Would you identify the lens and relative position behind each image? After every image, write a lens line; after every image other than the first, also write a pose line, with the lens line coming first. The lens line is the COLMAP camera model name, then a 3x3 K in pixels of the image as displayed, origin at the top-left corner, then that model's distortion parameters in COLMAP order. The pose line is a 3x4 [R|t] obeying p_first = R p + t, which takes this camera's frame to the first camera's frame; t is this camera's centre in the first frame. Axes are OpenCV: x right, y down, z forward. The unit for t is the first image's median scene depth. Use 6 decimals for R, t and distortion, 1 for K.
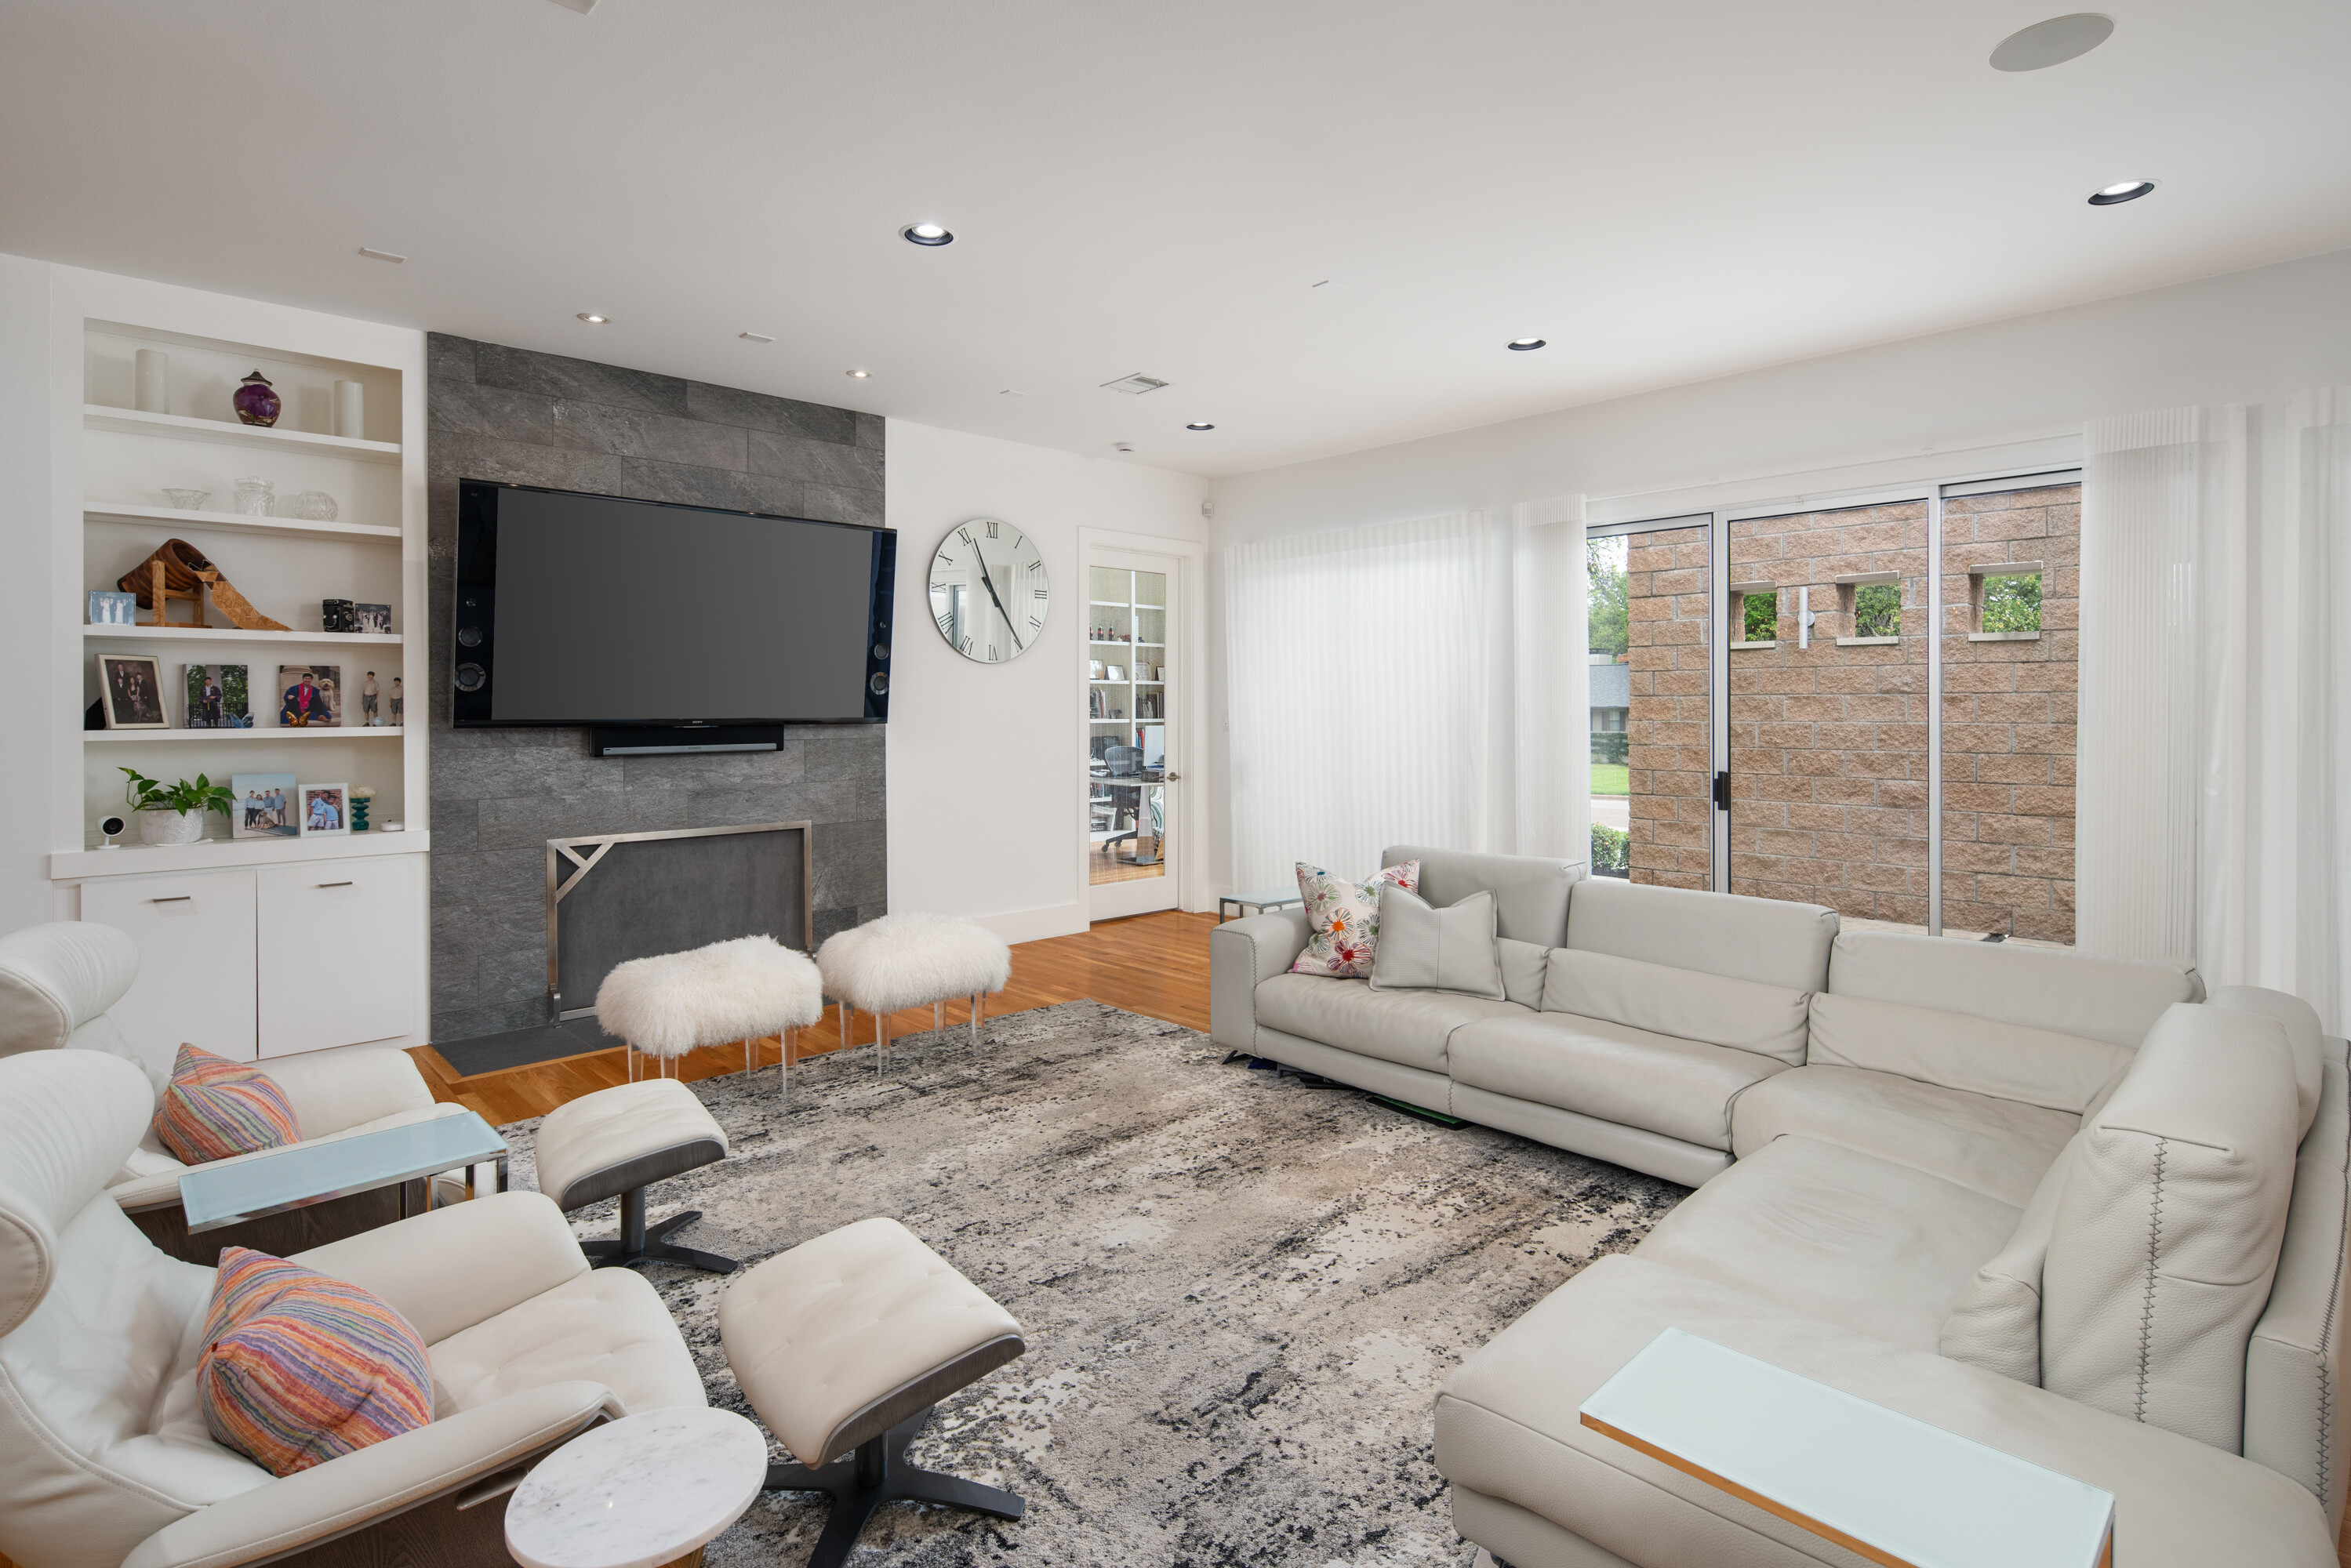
lens RADIAL K [[1206.5, 0, 1171.6], [0, 1206.5, 708.7], [0, 0, 1]] dist [0.003219, 0.000156]
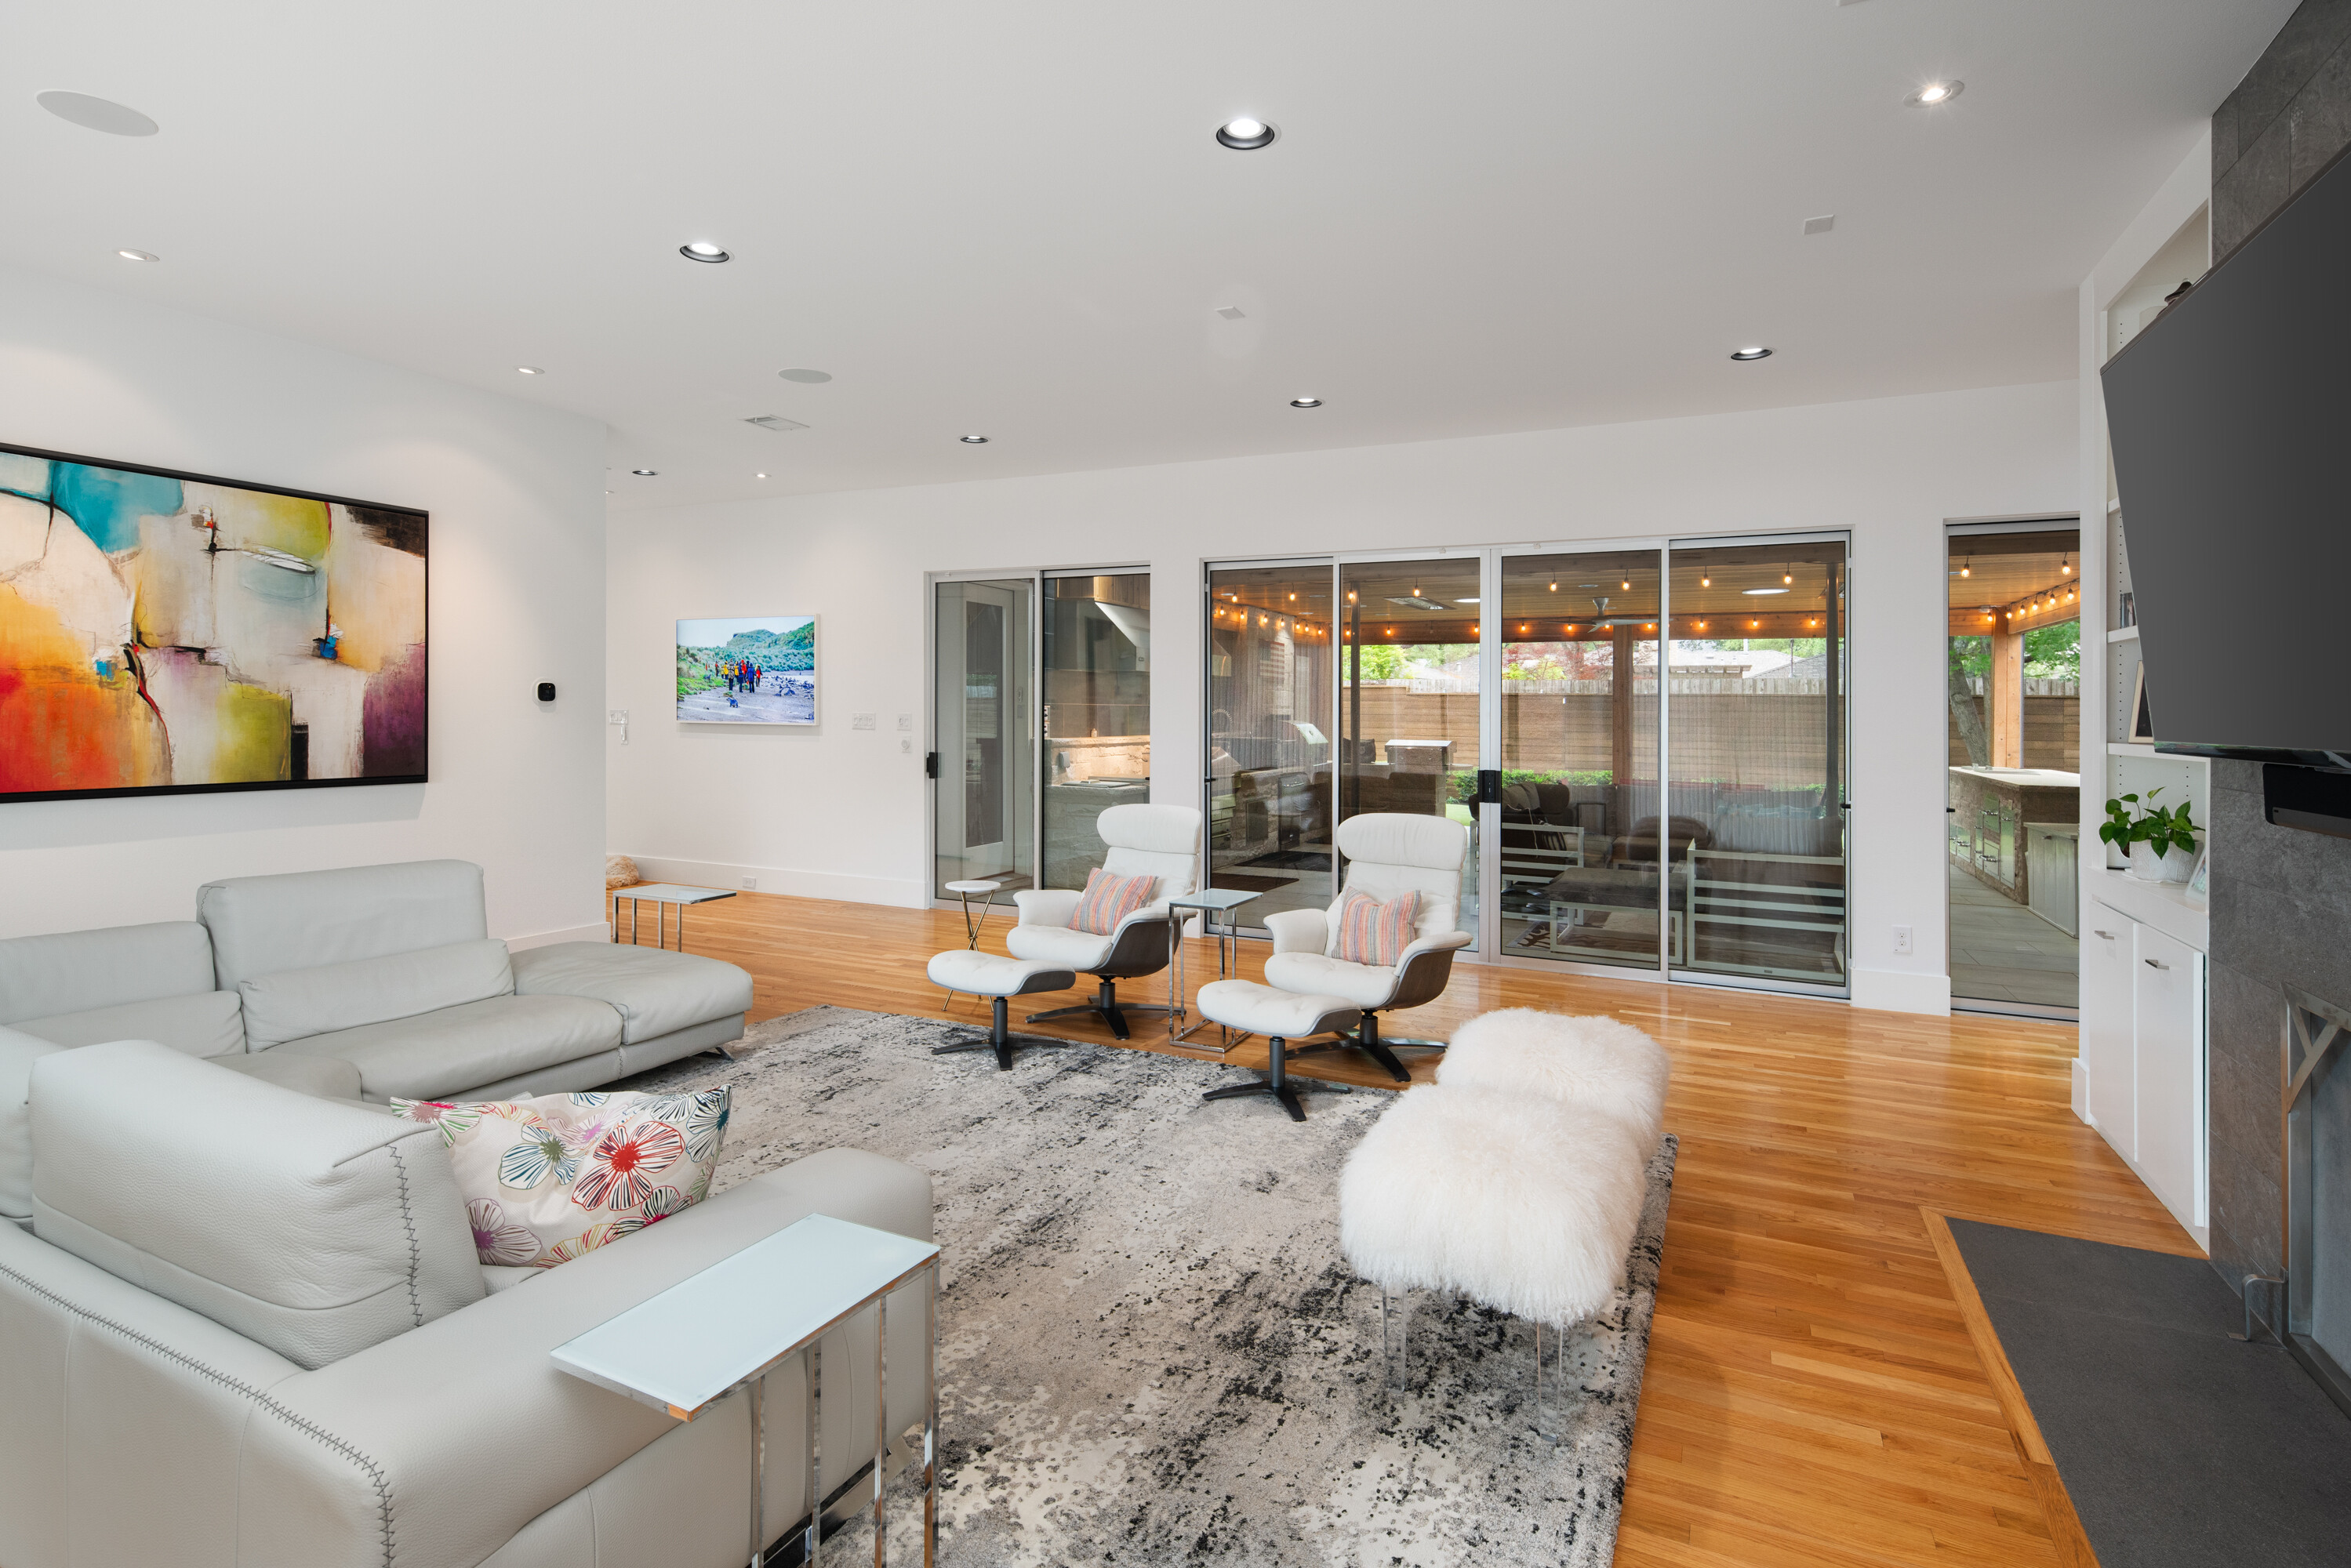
lens RADIAL K [[1127.1, 0, 1142.9], [0, 1127.1, 710.9], [0, 0, 1]] dist [0.001231, 0.000102]
pose [[-0.940660, -0.009506, -0.339218, 0.108718], [-0.010727, 0.999941, 0.001725, 0.000270], [0.339182, 0.005261, -0.940706, 1.464180]]
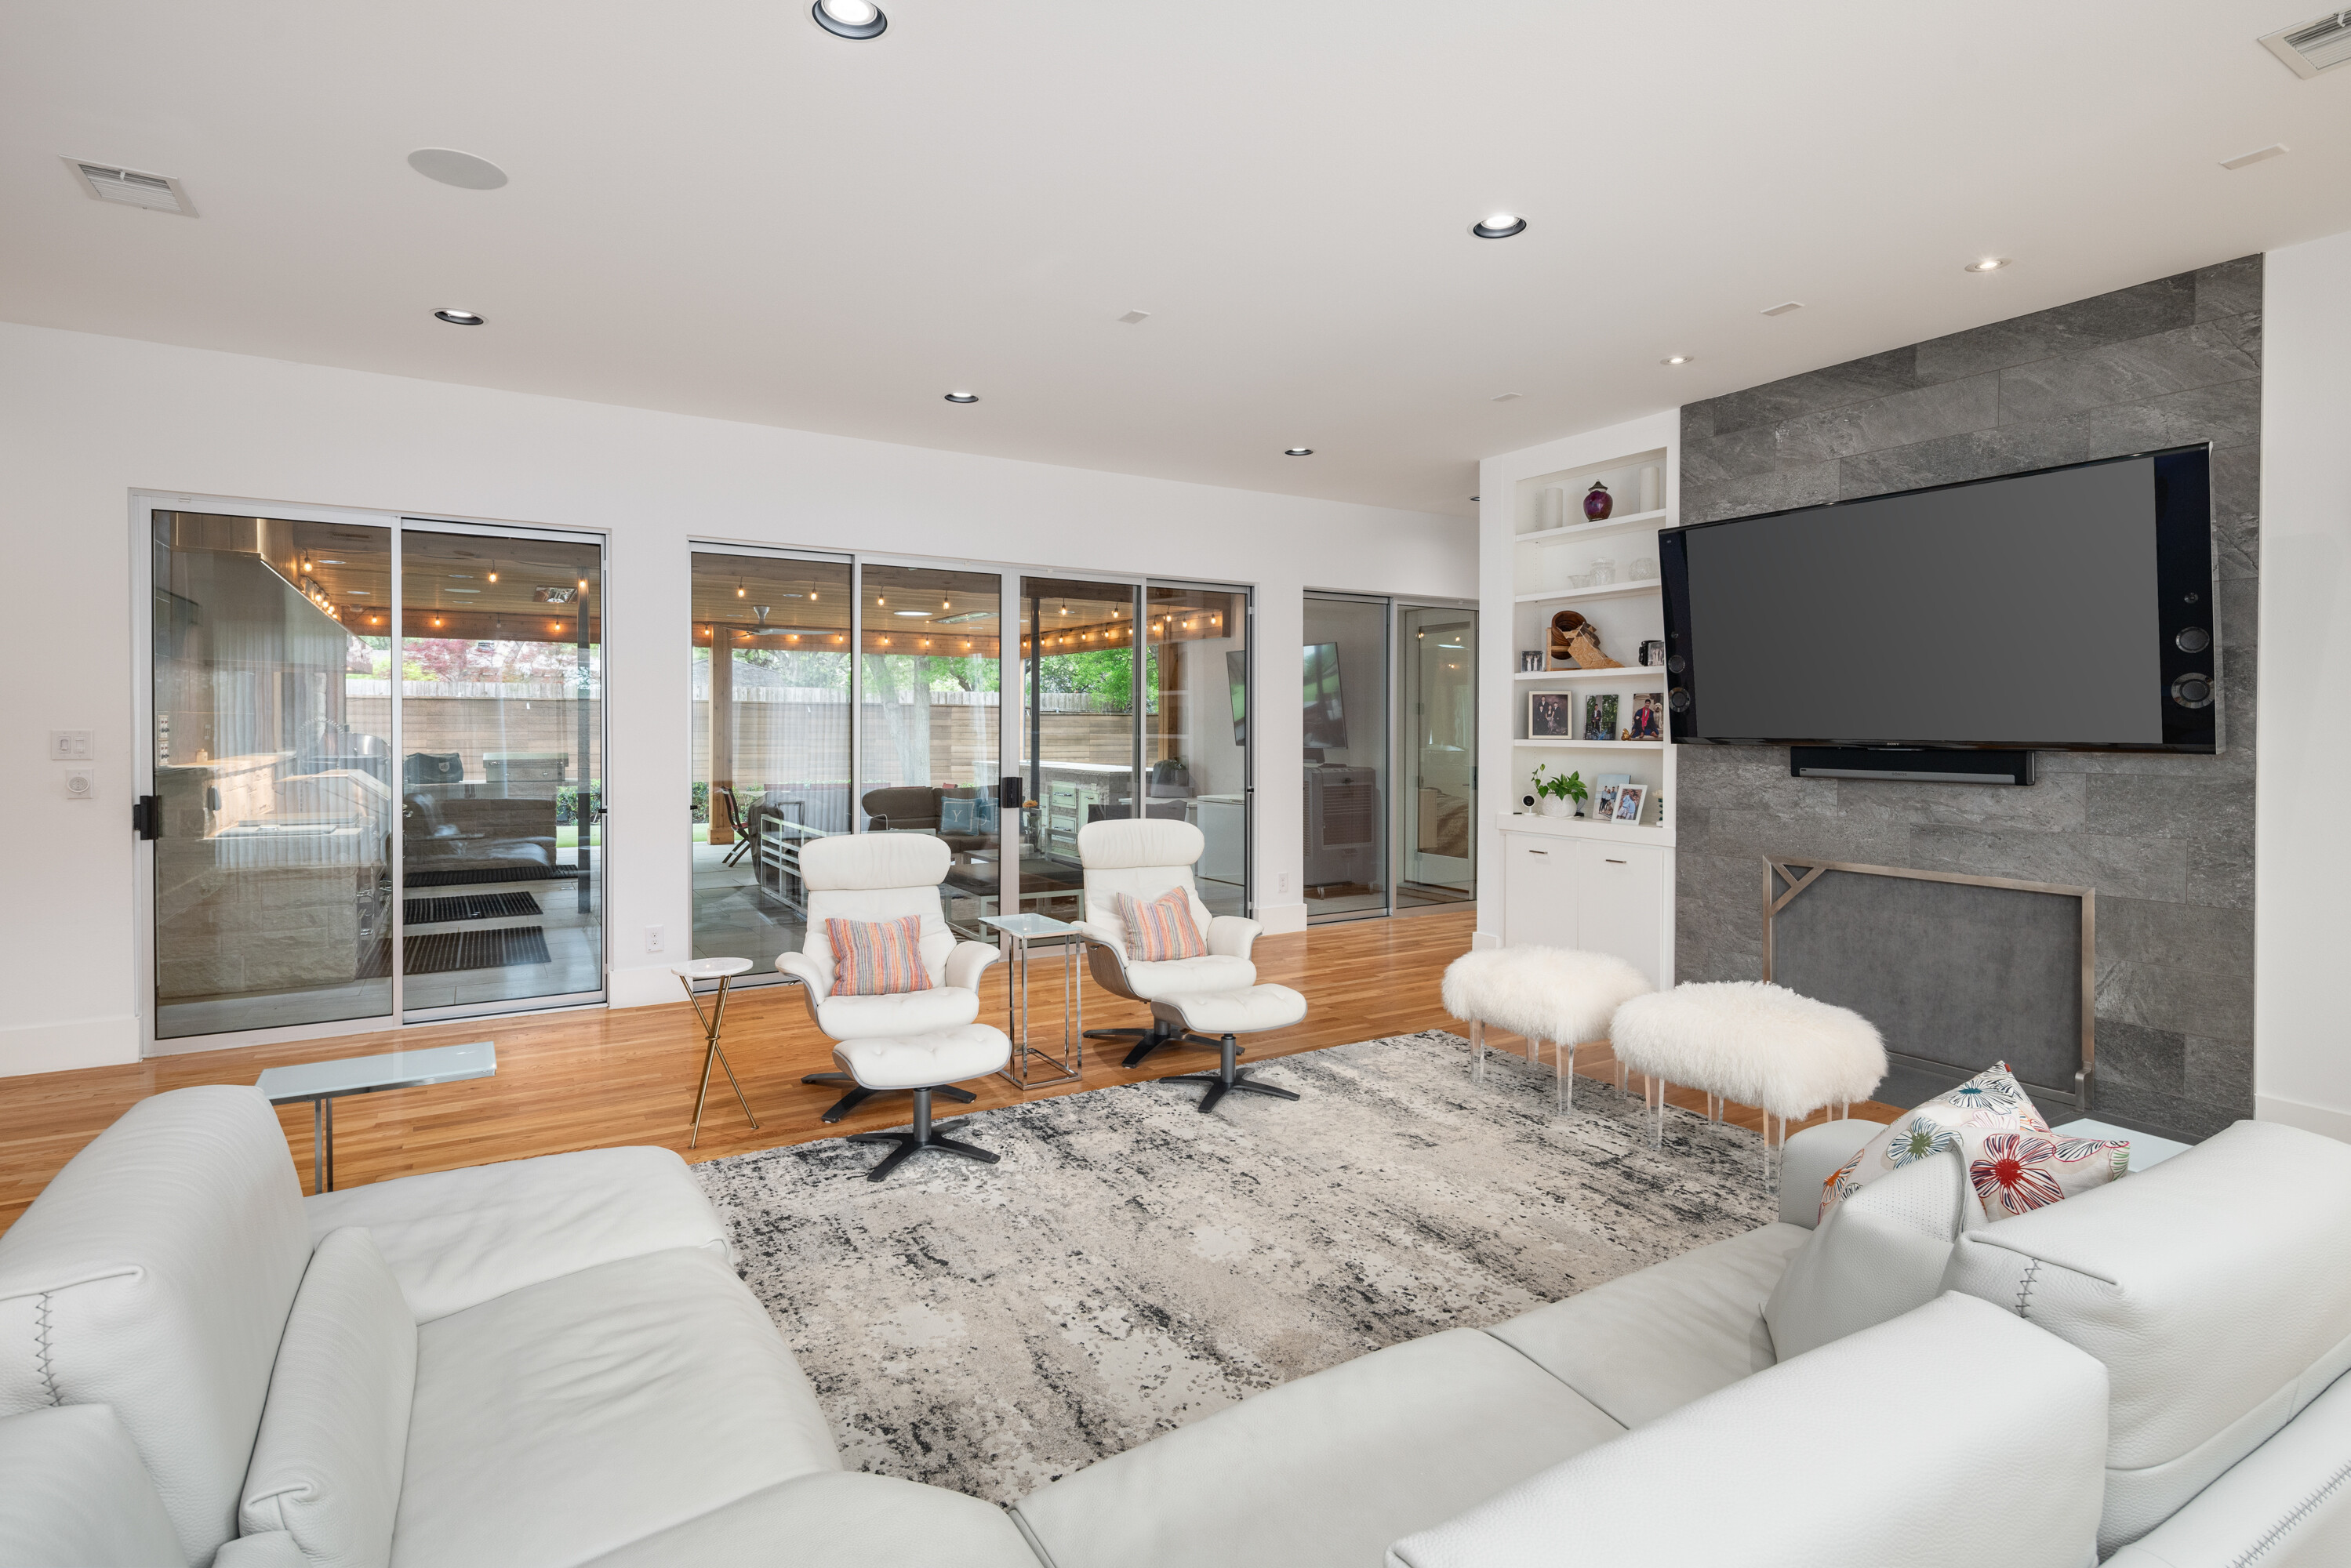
lens RADIAL K [[1137.8, 0, 1139.3], [0, 1137.8, 731.6], [0, 0, 1]] dist [0.001550, -0.000364]
pose [[-0.242744, 0.006822, -0.970066, 0.637956], [-0.005755, 0.999948, 0.008472, -0.001752], [0.970073, 0.007639, -0.242692, 0.818812]]
